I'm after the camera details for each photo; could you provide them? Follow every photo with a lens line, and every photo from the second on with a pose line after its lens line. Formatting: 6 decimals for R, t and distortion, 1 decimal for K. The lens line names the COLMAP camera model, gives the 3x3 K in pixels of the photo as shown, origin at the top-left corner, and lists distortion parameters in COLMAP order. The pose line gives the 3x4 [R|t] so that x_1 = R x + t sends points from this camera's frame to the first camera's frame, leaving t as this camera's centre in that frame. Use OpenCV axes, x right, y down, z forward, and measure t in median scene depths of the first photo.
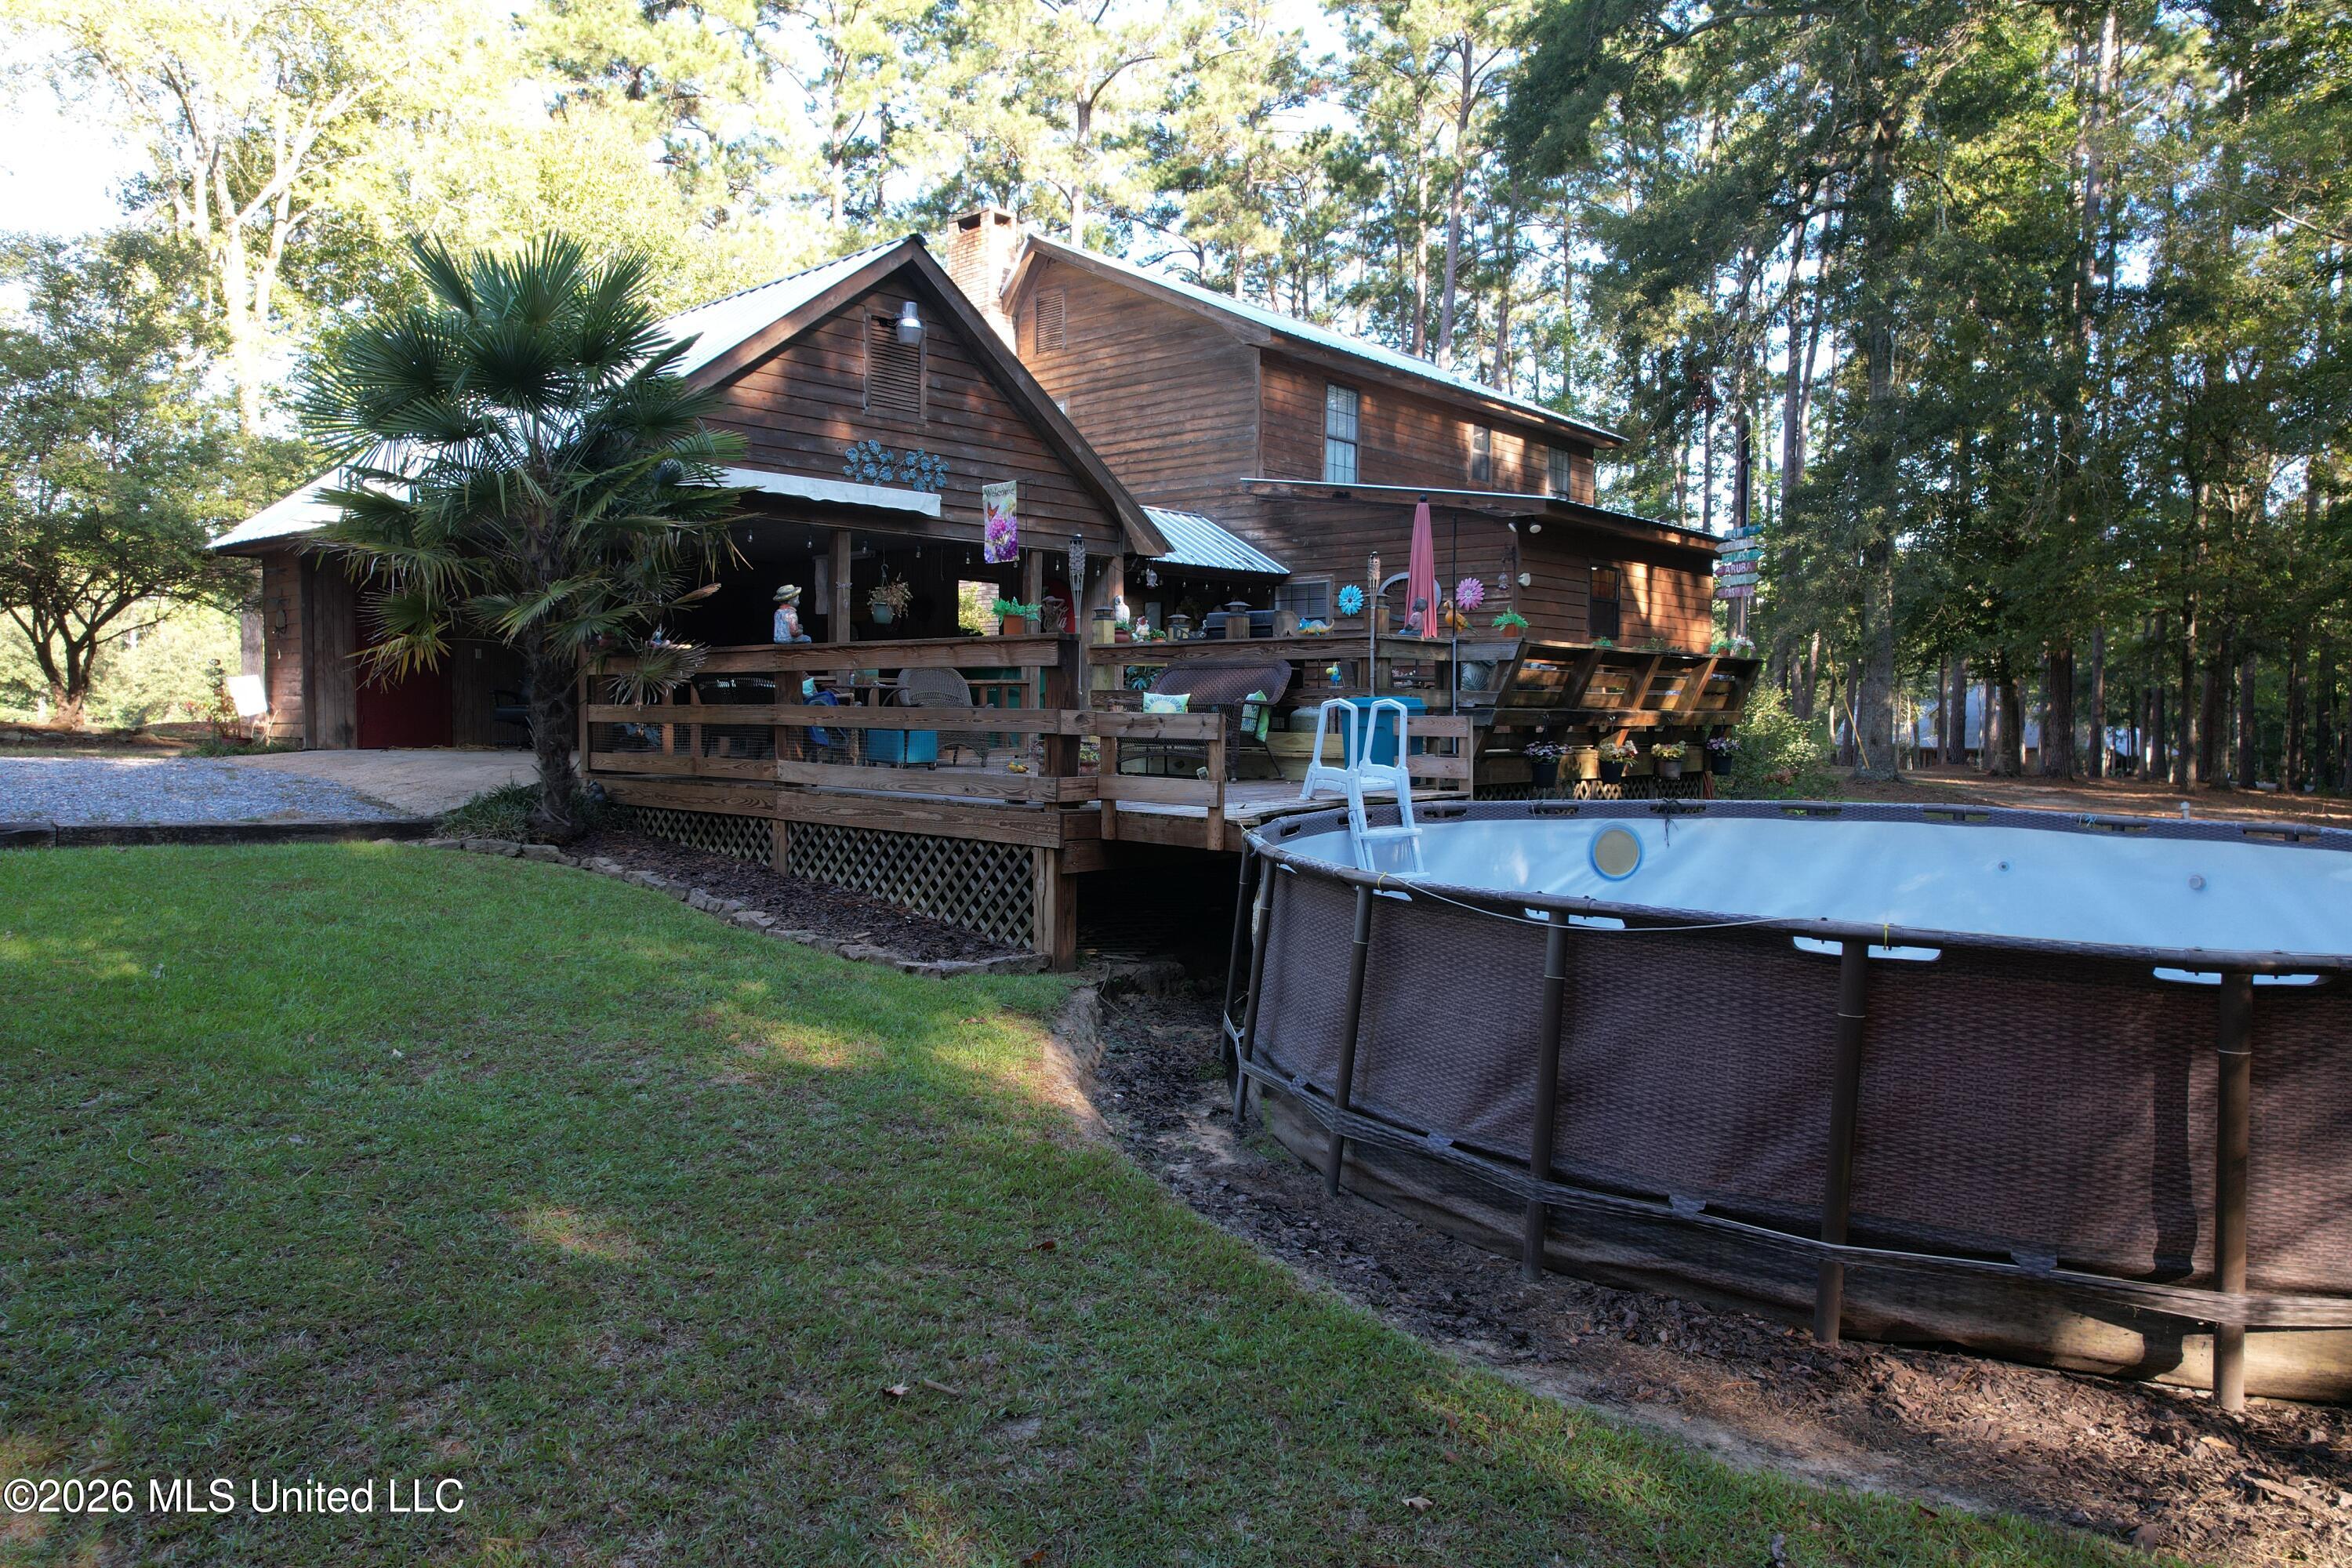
lens RADIAL K [[1503.7, 0, 1176.8], [0, 1503.7, 780.9], [0, 0, 1]] dist [-0.007849, -0.000831]
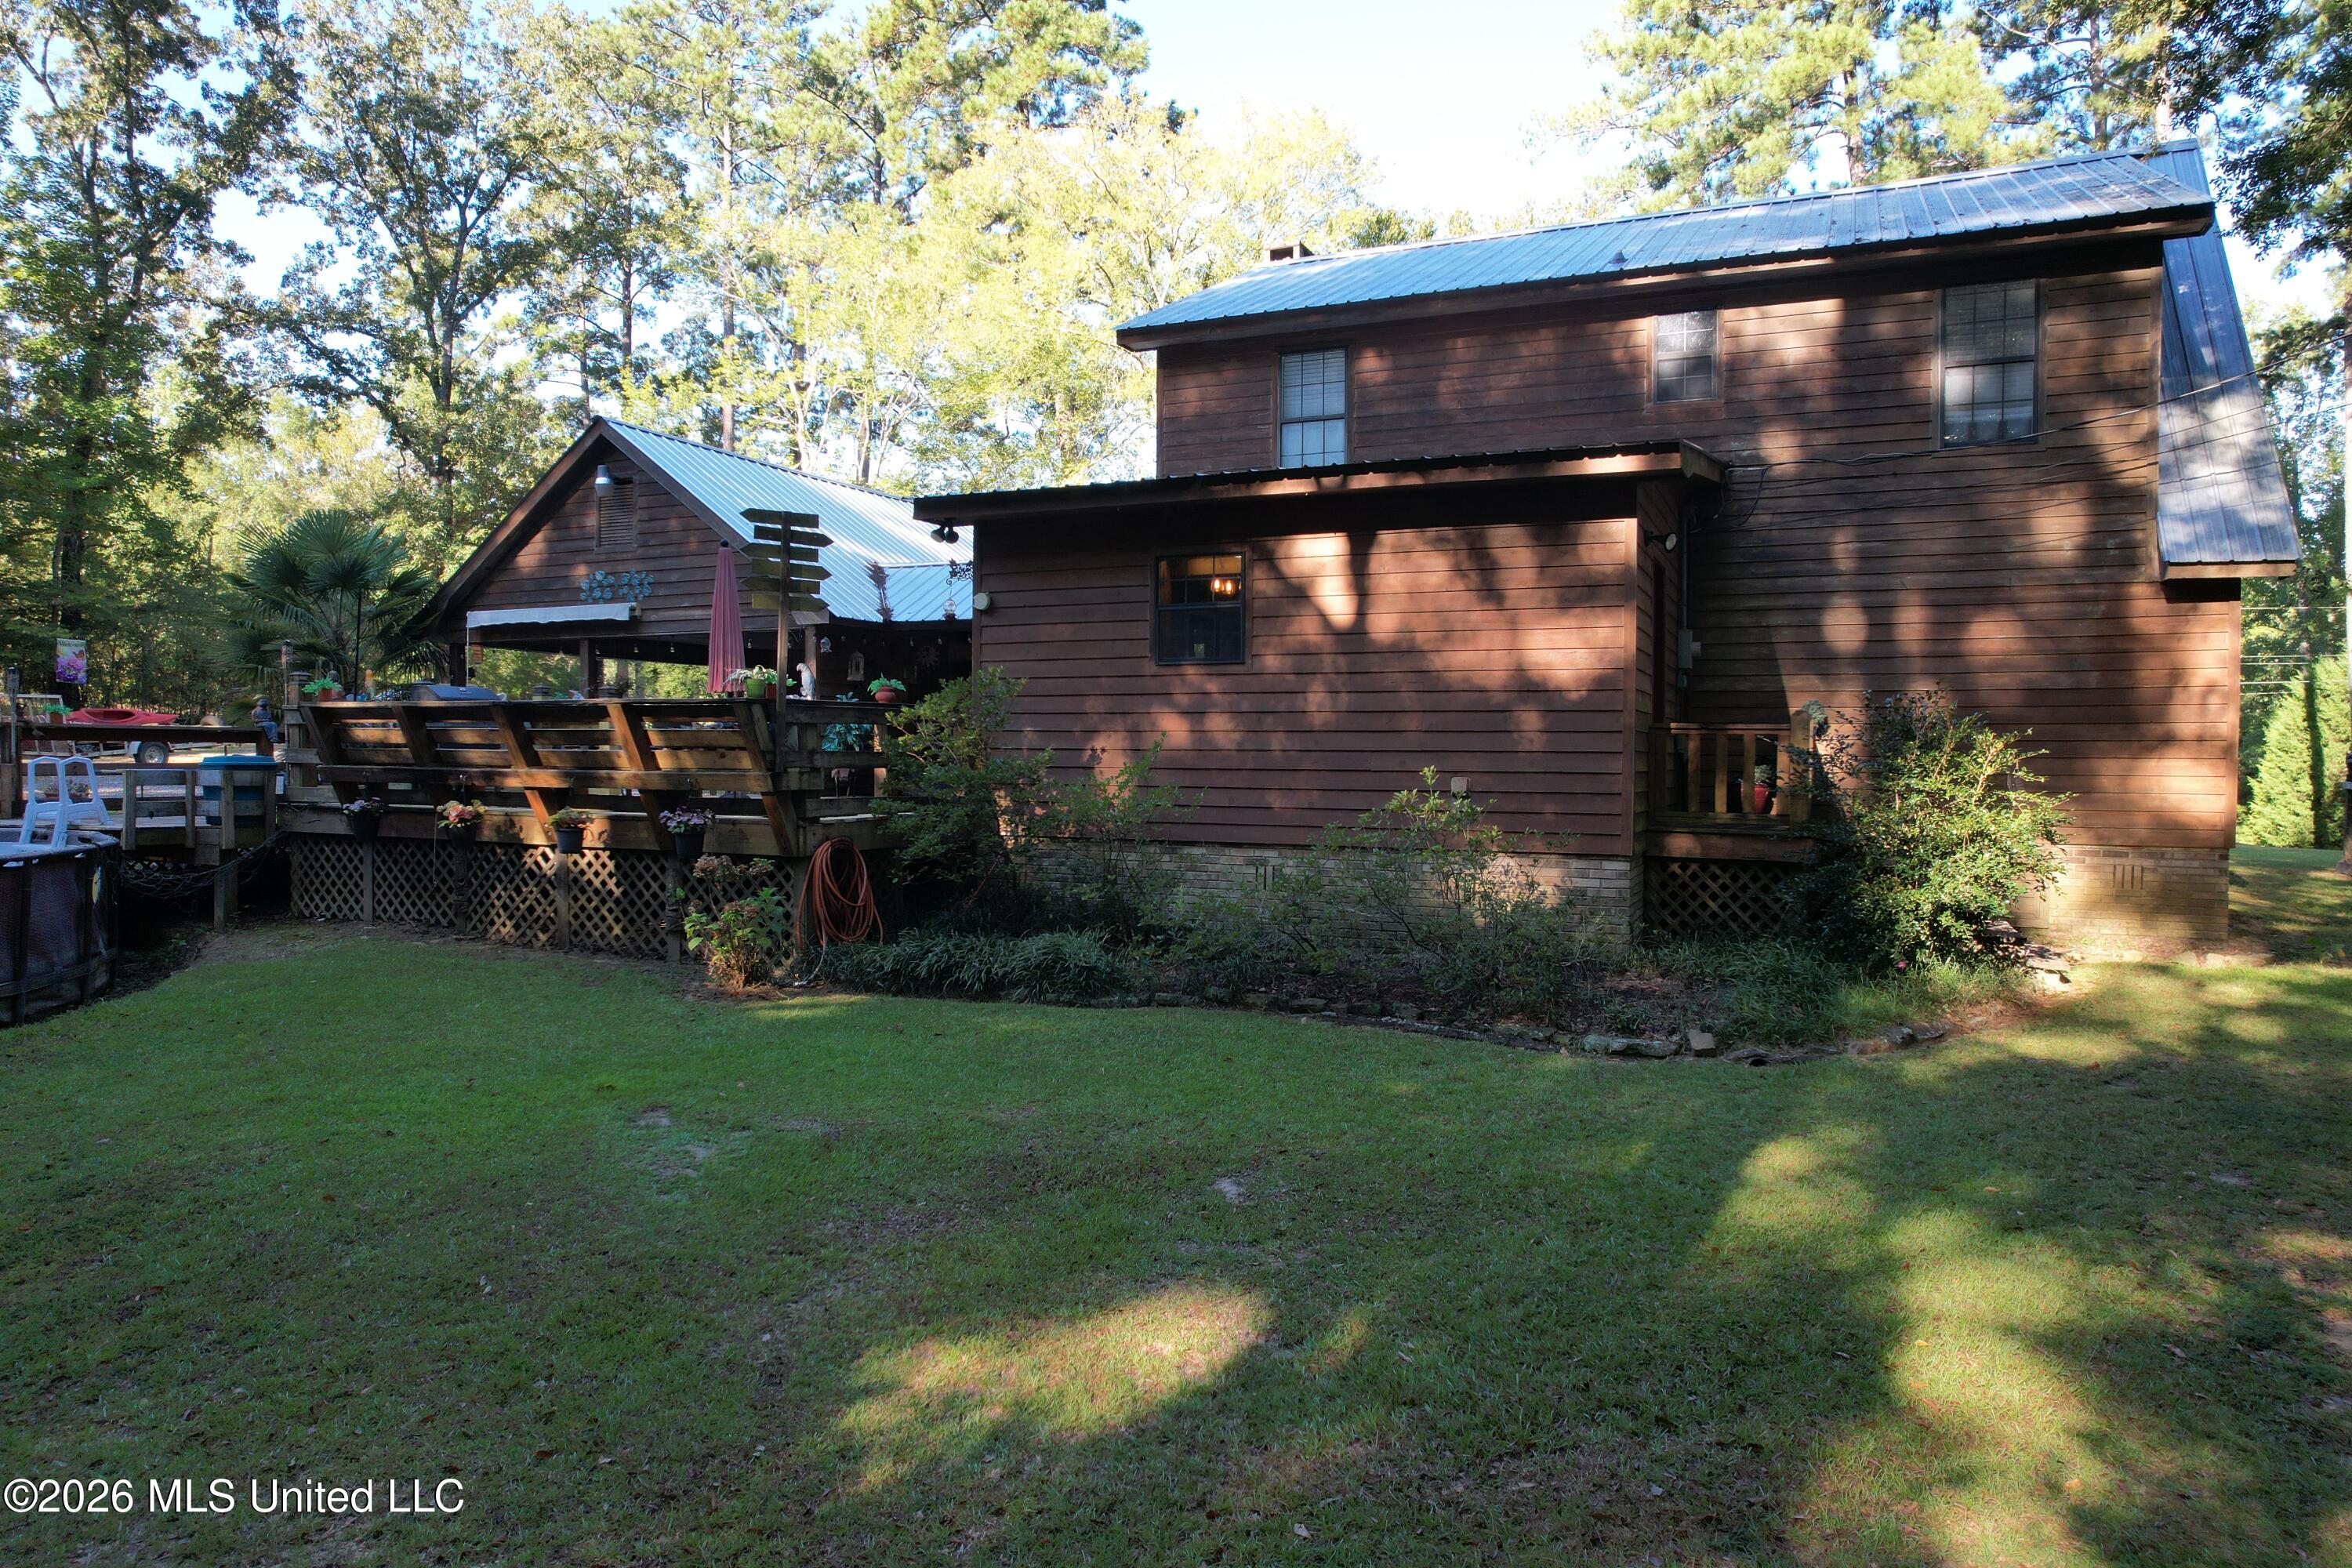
lens RADIAL K [[1503.7, 0, 1176.6], [0, 1503.7, 783.1], [0, 0, 1]] dist [-0.007849, -0.000831]
pose [[0.281985, 0.005697, -0.959402, 0.881147], [-0.059929, 0.998134, -0.011688, -0.034392], [0.957545, 0.060792, 0.281801, 0.788000]]
